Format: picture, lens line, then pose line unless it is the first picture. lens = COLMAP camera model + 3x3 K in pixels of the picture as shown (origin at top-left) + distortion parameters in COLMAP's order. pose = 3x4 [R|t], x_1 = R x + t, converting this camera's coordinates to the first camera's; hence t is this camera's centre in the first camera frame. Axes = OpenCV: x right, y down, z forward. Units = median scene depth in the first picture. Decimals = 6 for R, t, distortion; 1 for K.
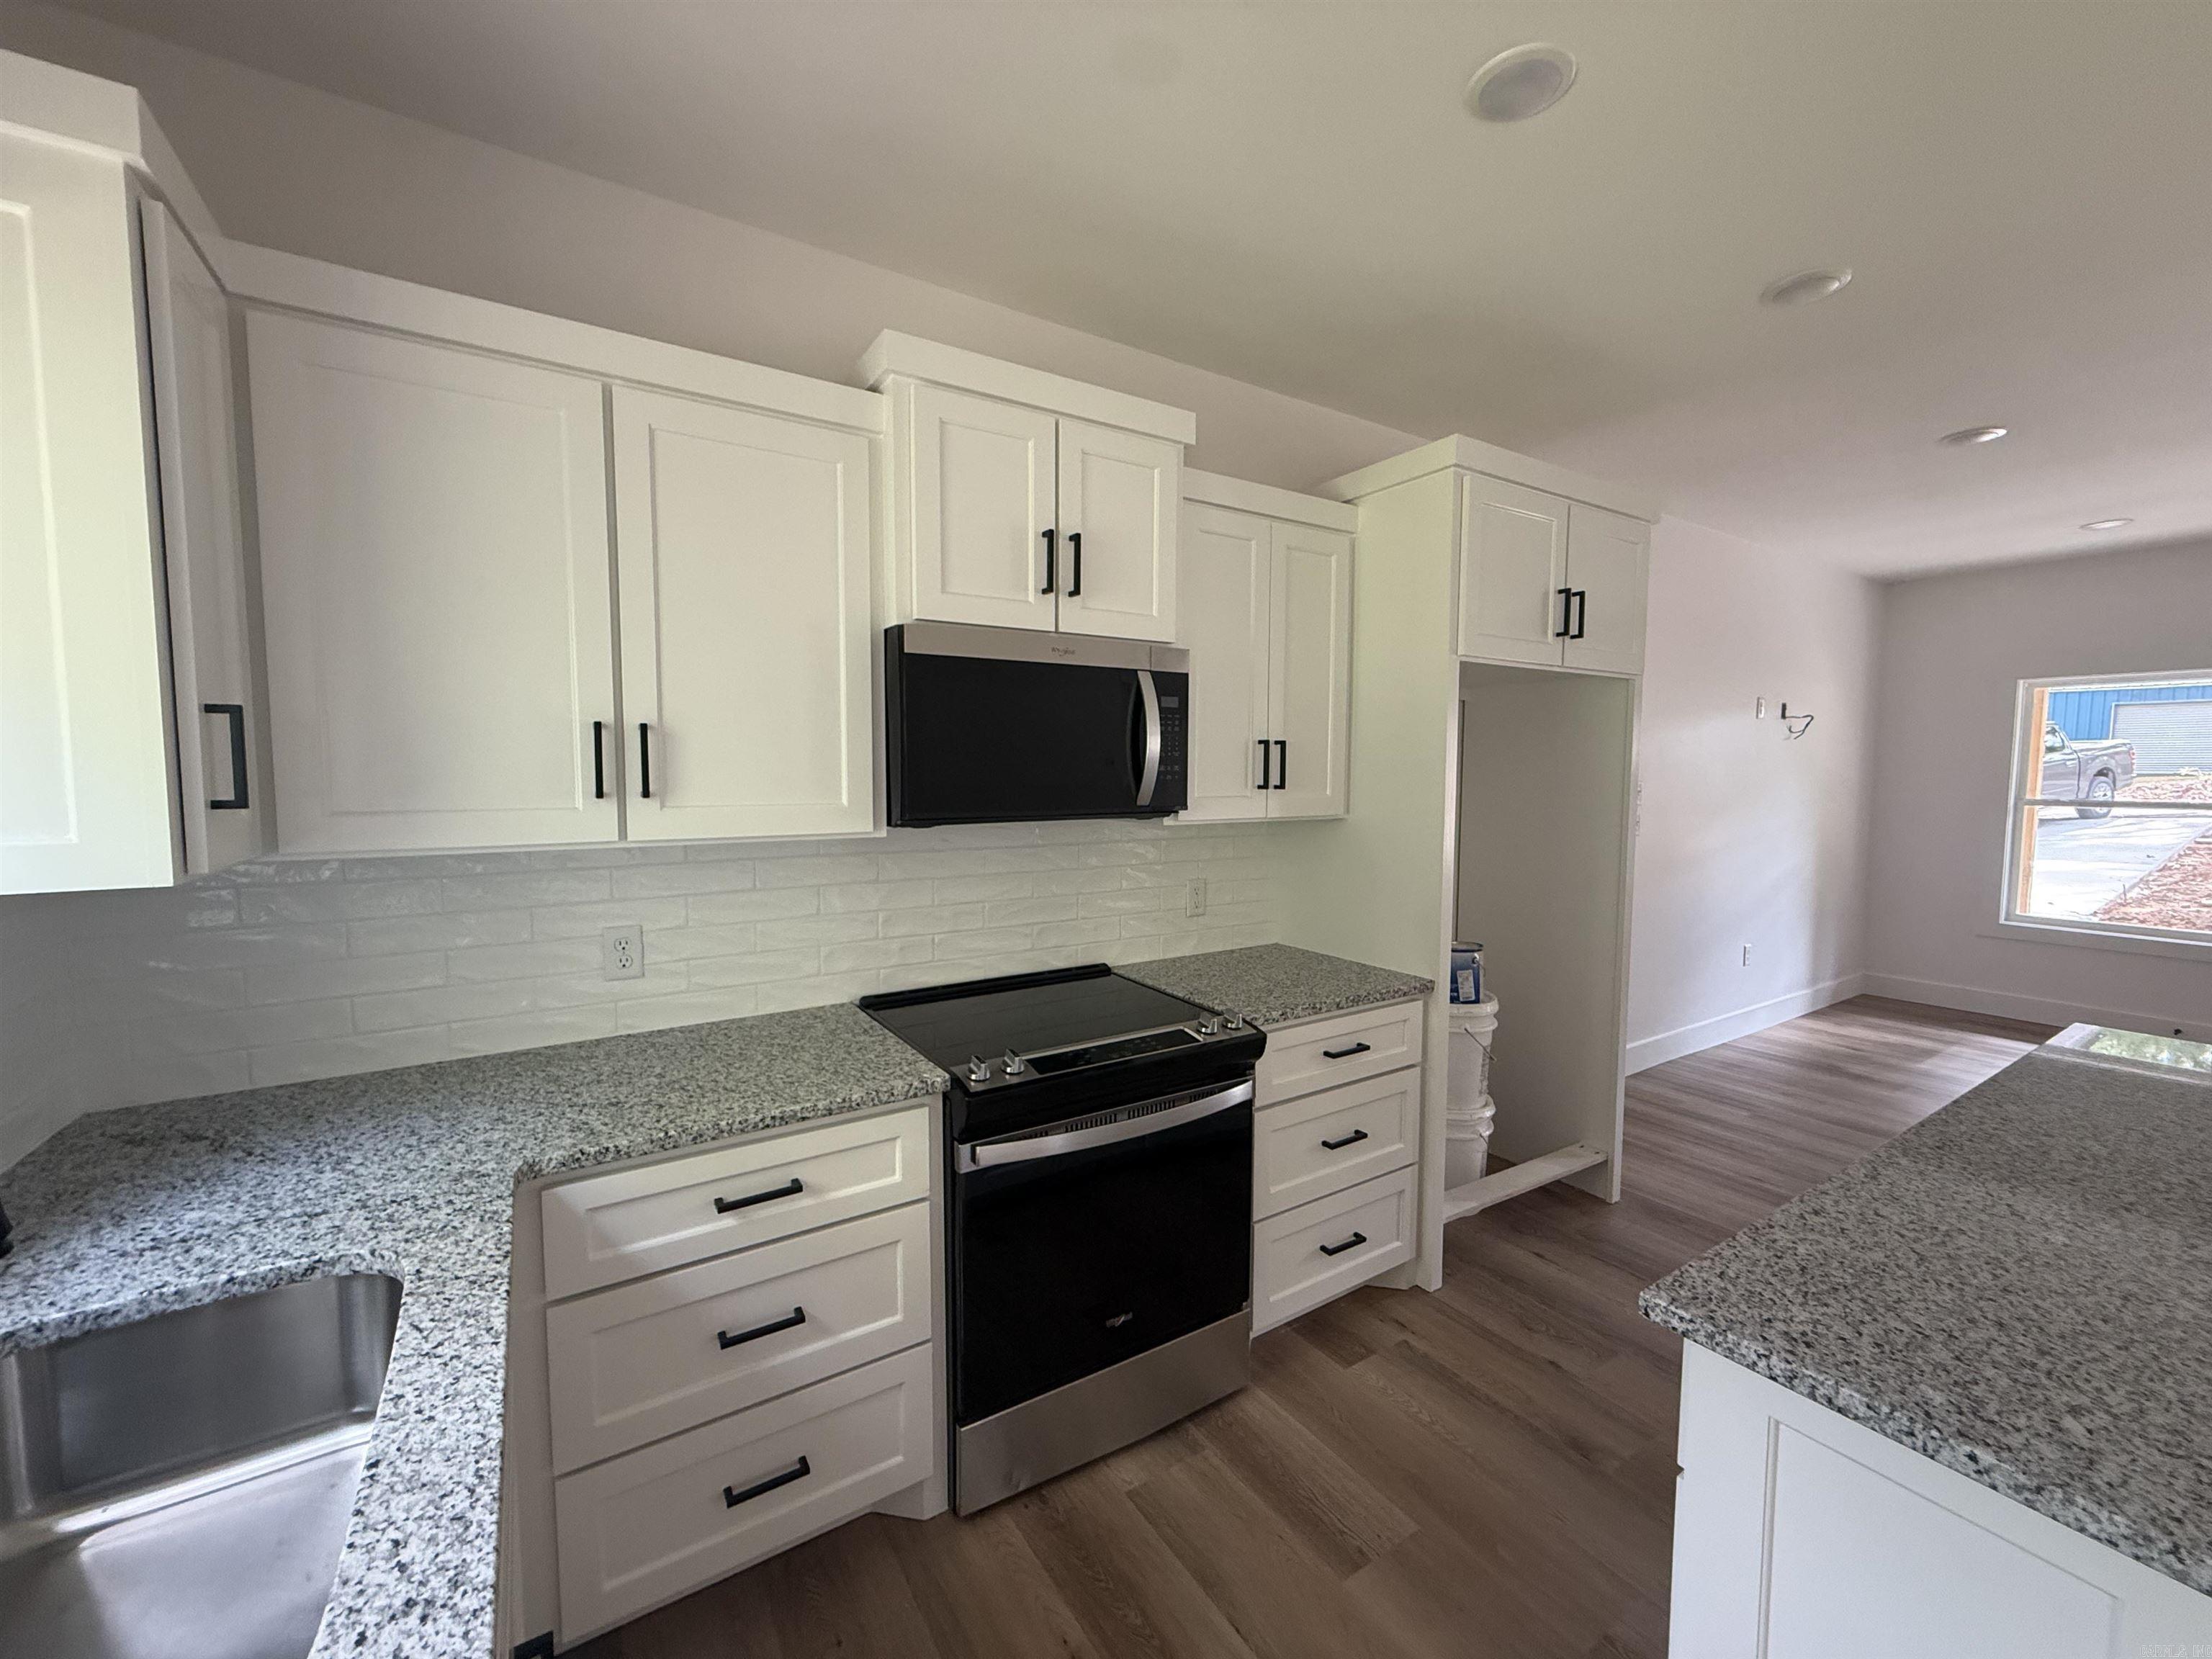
lens RADIAL K [[887.3, 0, 1093.7], [0, 887.3, 832.6], [0, 0, 1]] dist [-0.000209, 0.000053]
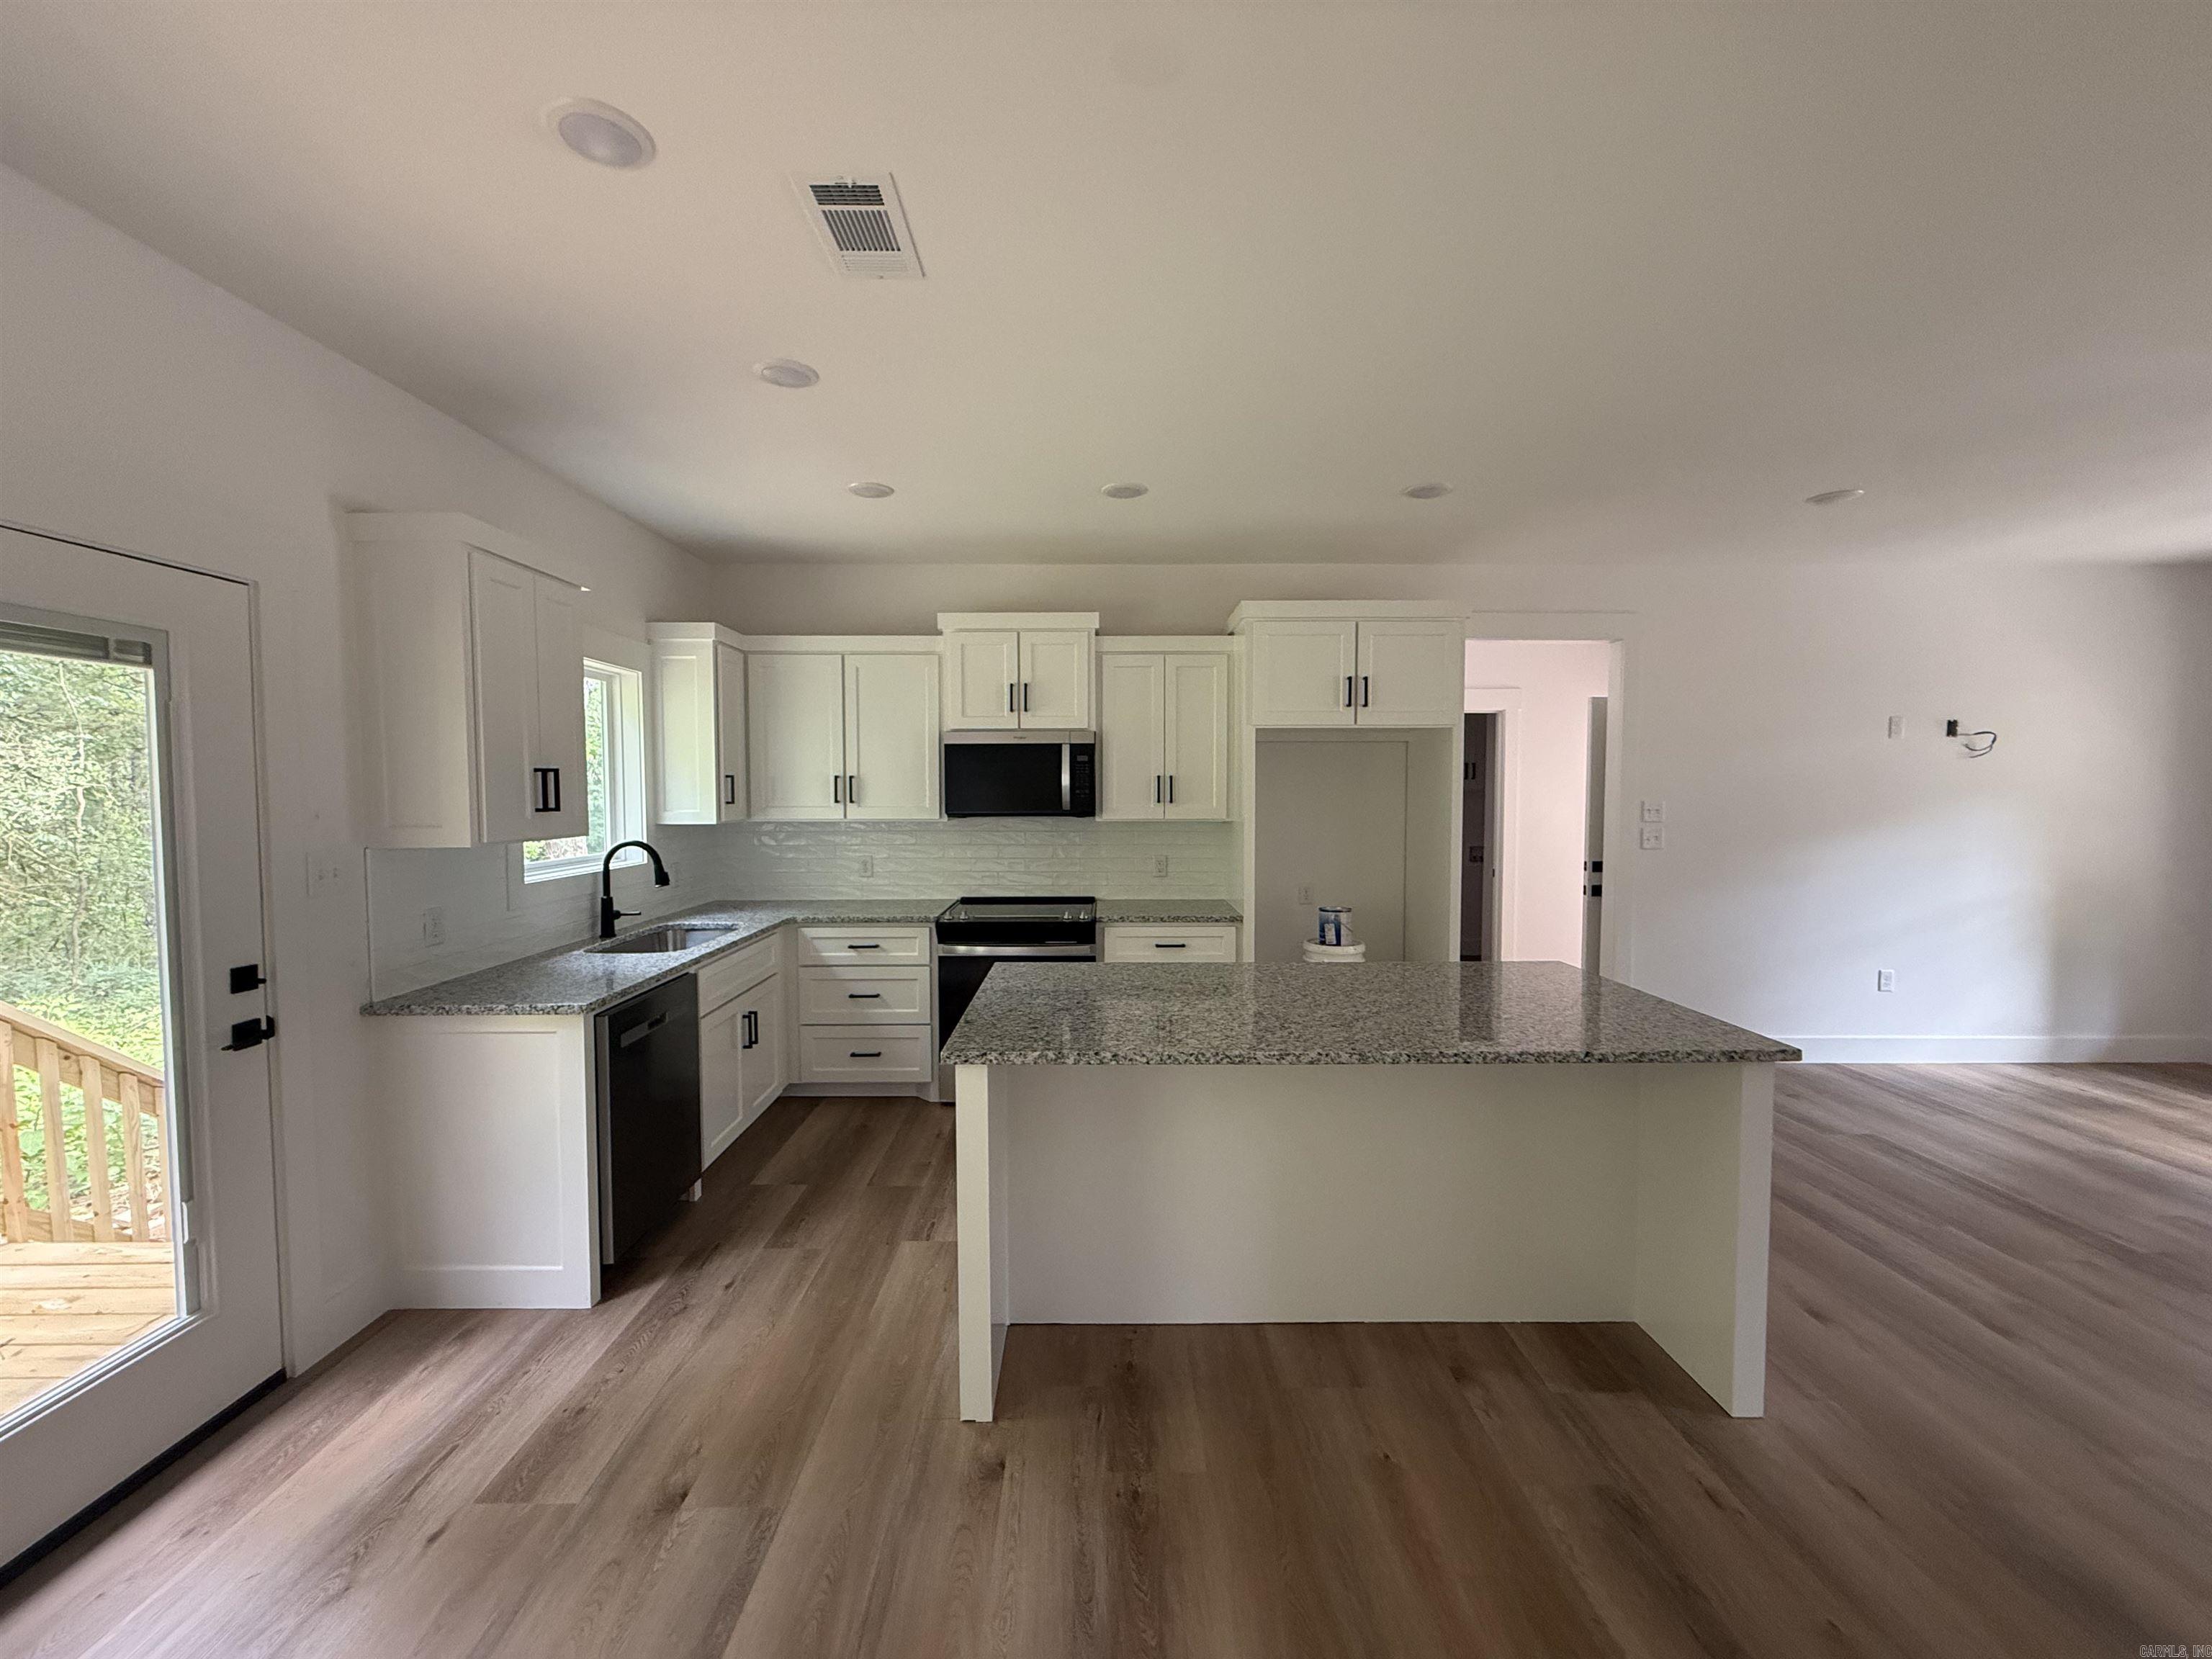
lens RADIAL K [[881.4, 0, 1100.3], [0, 881.4, 830.6], [0, 0, 1]] dist [0.000128, -0.000181]
pose [[0.845093, 0.023535, -0.534102, 1.342661], [-0.035455, 0.999298, -0.012066, 0.042753], [0.533443, 0.029134, 0.845334, -0.739182]]
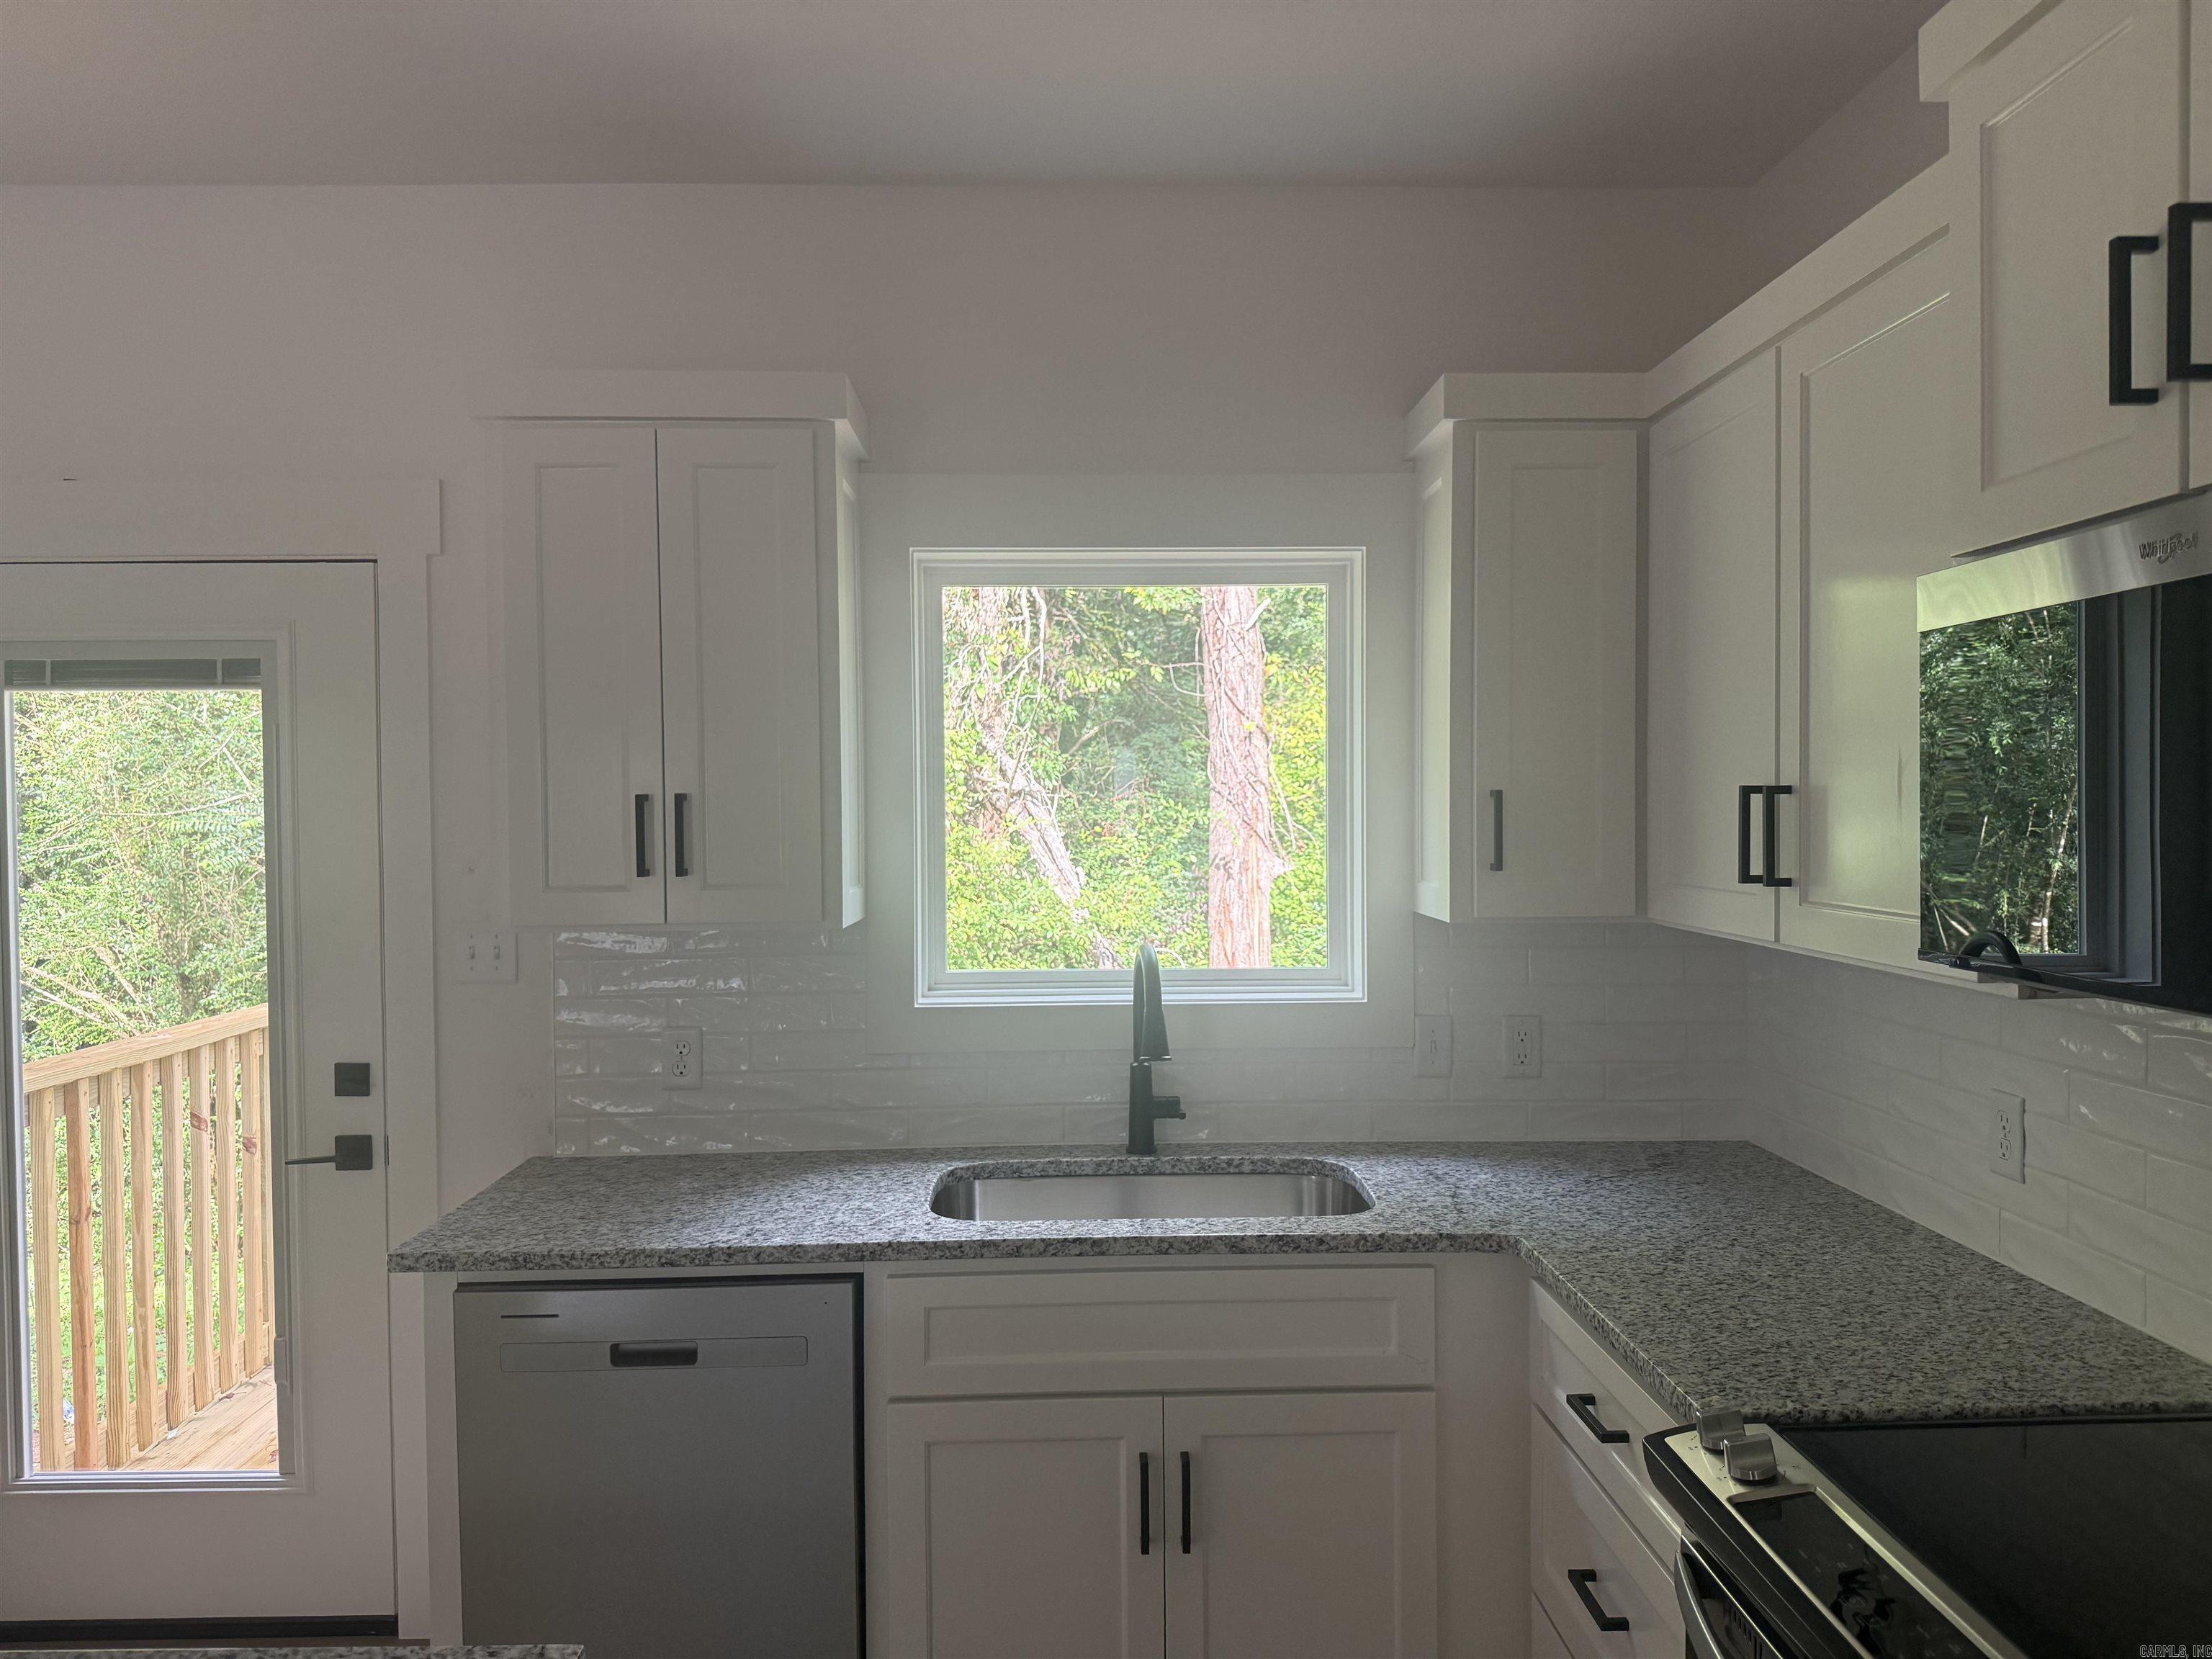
lens RADIAL K [[1538.6, 0, 1106.0], [0, 1538.6, 829.5], [0, 0, 1]] dist [0.098689, -0.179898]
pose [[-0.514806, 0.017514, -0.857128, 0.752533], [-0.054835, 0.997071, 0.053309, -0.106242], [0.855551, 0.074444, -0.512337, 1.004709]]
